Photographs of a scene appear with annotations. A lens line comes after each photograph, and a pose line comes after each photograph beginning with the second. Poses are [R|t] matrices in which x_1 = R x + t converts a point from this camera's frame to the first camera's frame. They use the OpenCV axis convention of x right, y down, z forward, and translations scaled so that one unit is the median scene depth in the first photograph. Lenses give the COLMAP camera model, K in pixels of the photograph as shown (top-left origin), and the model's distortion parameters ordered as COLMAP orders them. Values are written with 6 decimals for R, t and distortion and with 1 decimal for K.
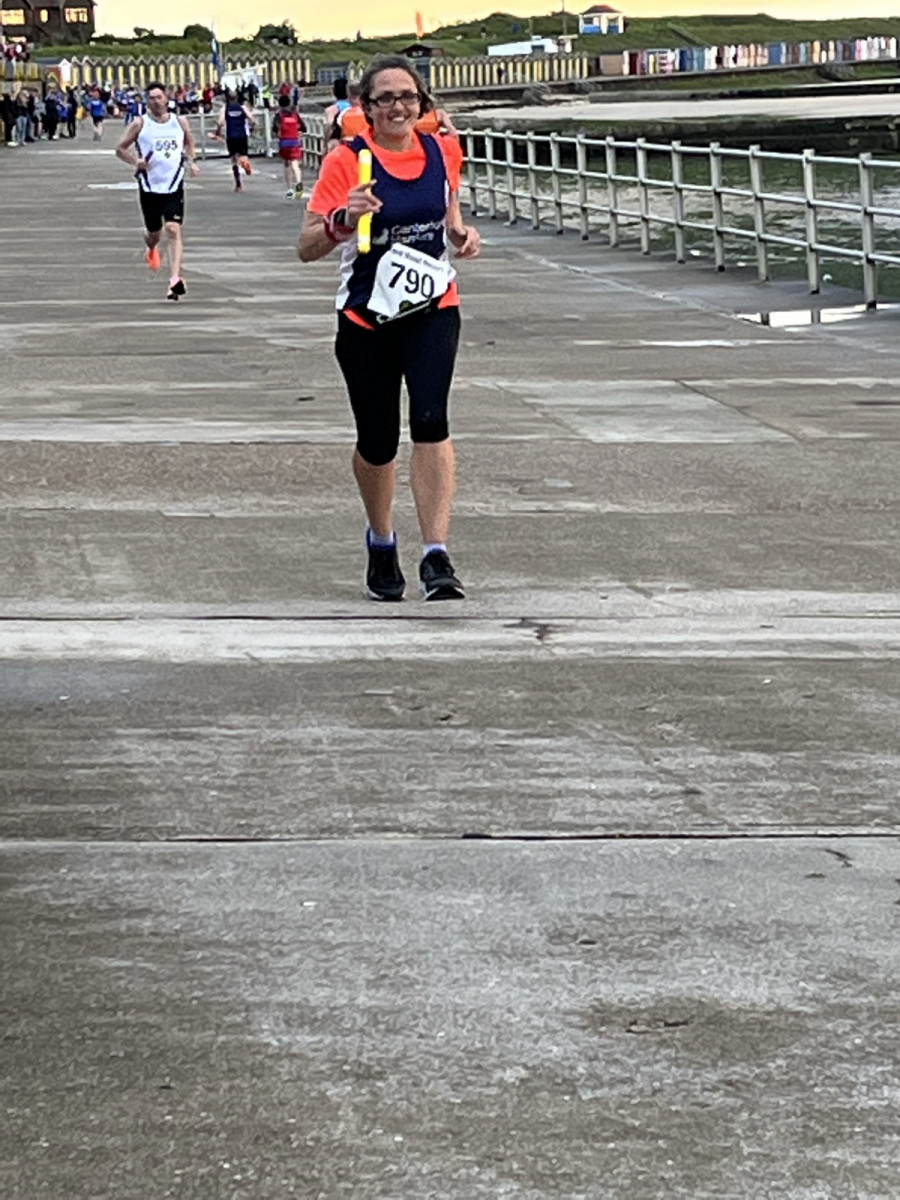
lens RADIAL K [[4613.1, 0, 450.0], [0, 4613.1, 600.0], [0, 0, 1]] dist [0.167114, 1.160856]
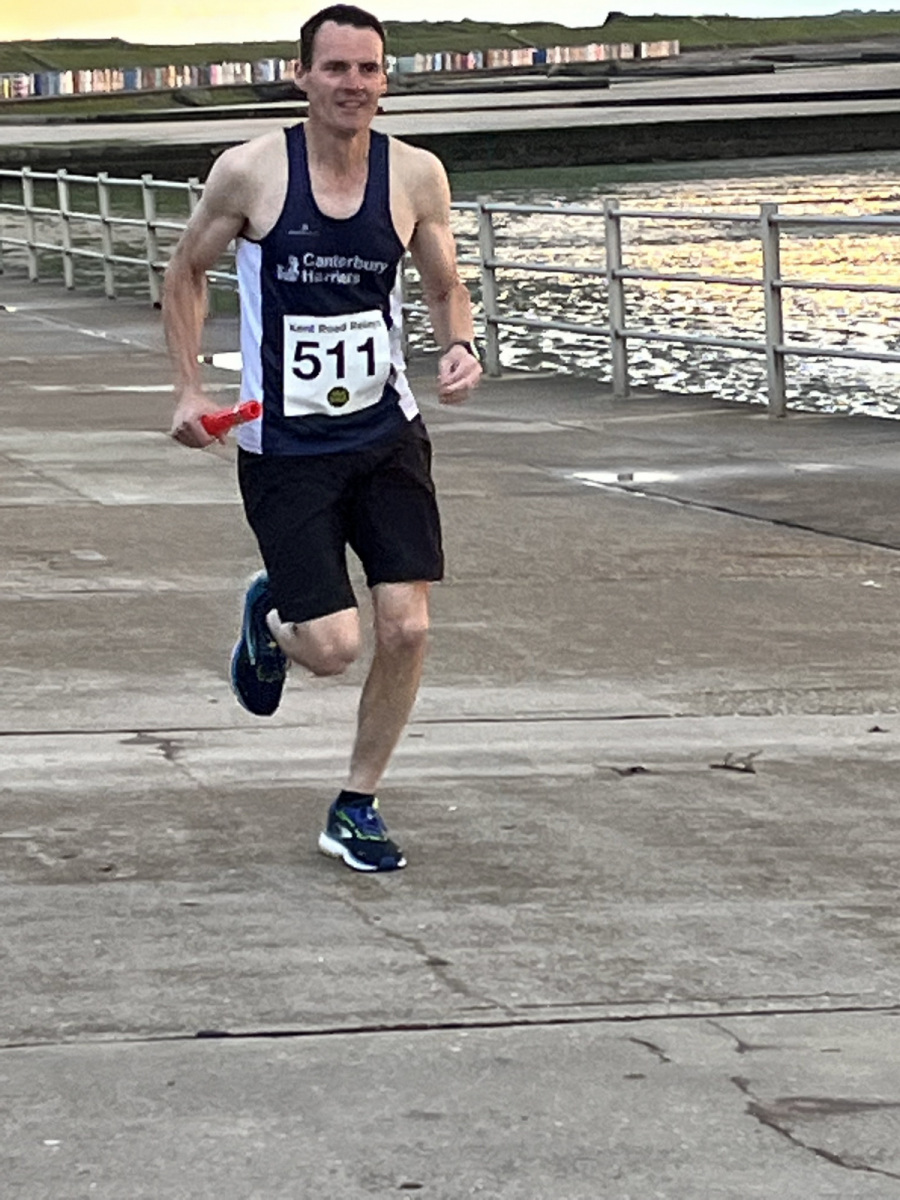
lens RADIAL K [[4613.1, 0, 450.0], [0, 4613.1, 600.0], [0, 0, 1]] dist [0.167114, 1.160856]
pose [[0.990204, -0.019430, 0.138270, -0.056378], [0.020133, 0.999791, -0.003688, -0.020187], [-0.138169, 0.006436, 0.990388, 0.139402]]
